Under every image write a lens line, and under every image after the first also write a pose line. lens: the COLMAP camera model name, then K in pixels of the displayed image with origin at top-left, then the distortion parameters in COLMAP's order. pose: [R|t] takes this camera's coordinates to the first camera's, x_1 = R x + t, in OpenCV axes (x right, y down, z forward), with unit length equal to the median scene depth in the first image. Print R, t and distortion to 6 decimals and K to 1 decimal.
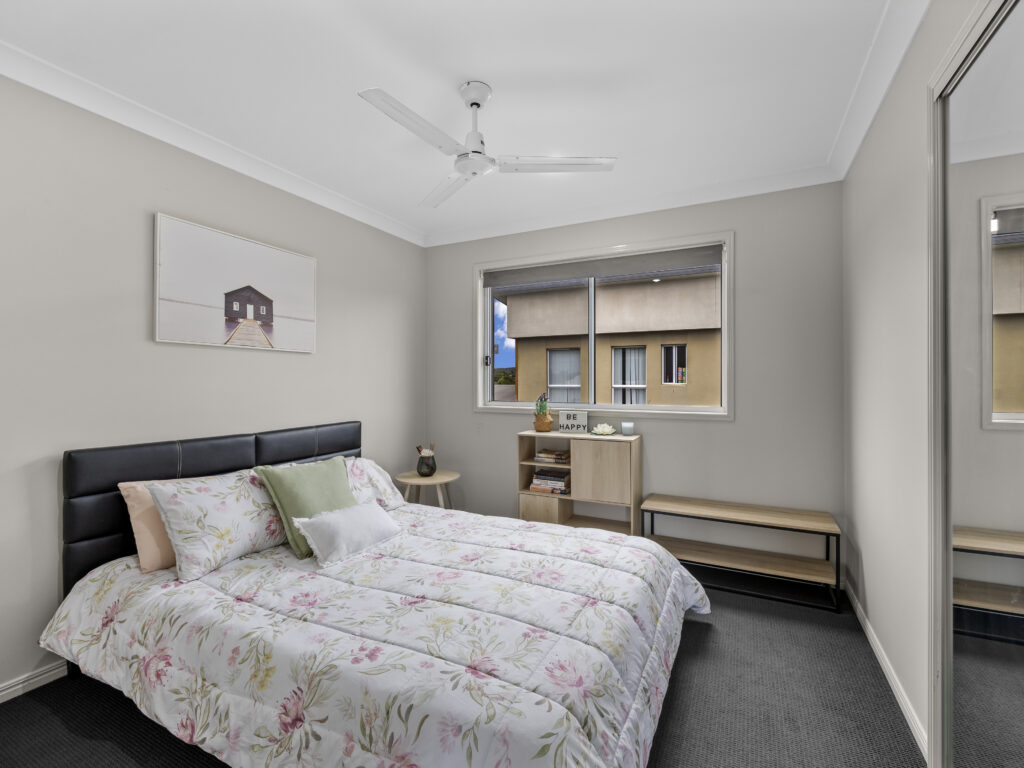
lens RADIAL K [[468.3, 0, 509.2], [0, 468.3, 380.1], [0, 0, 1]] dist [-0.000481, 0.000587]
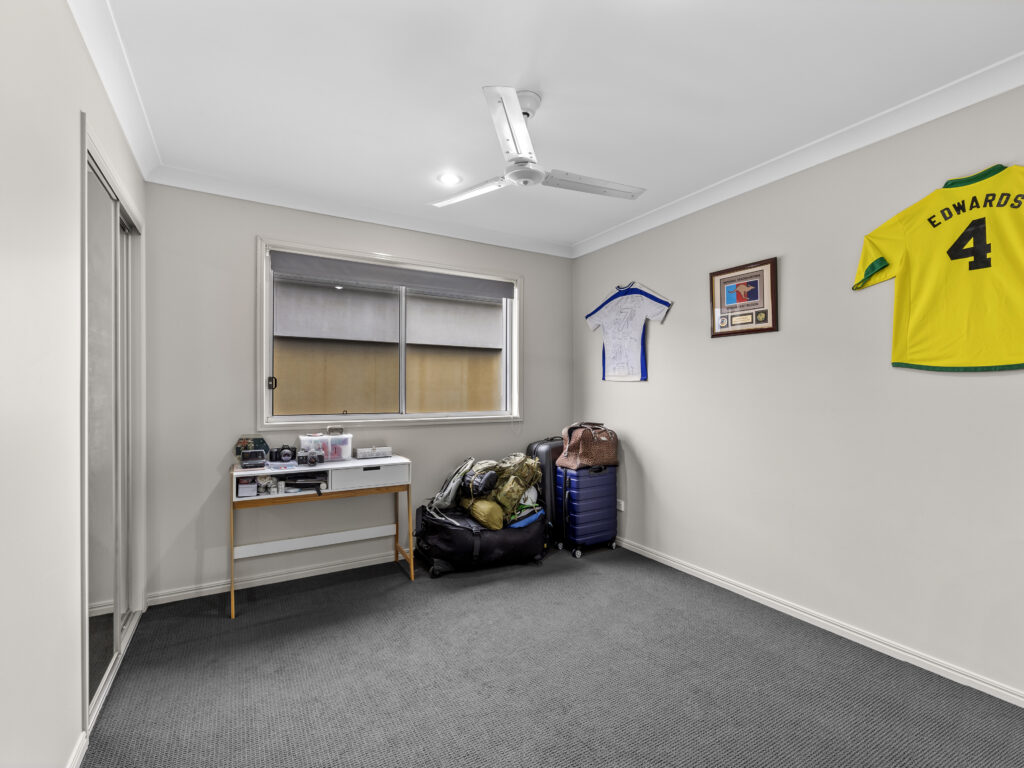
lens RADIAL K [[468.3, 0, 512.6], [0, 468.3, 382.9], [0, 0, 1]] dist [-0.000481, 0.000587]
pose [[0.552138, 0.008503, 0.833709, -0.507524], [0.001450, 0.999937, -0.011158, -0.005758], [-0.833751, 0.007370, 0.552091, 0.273918]]
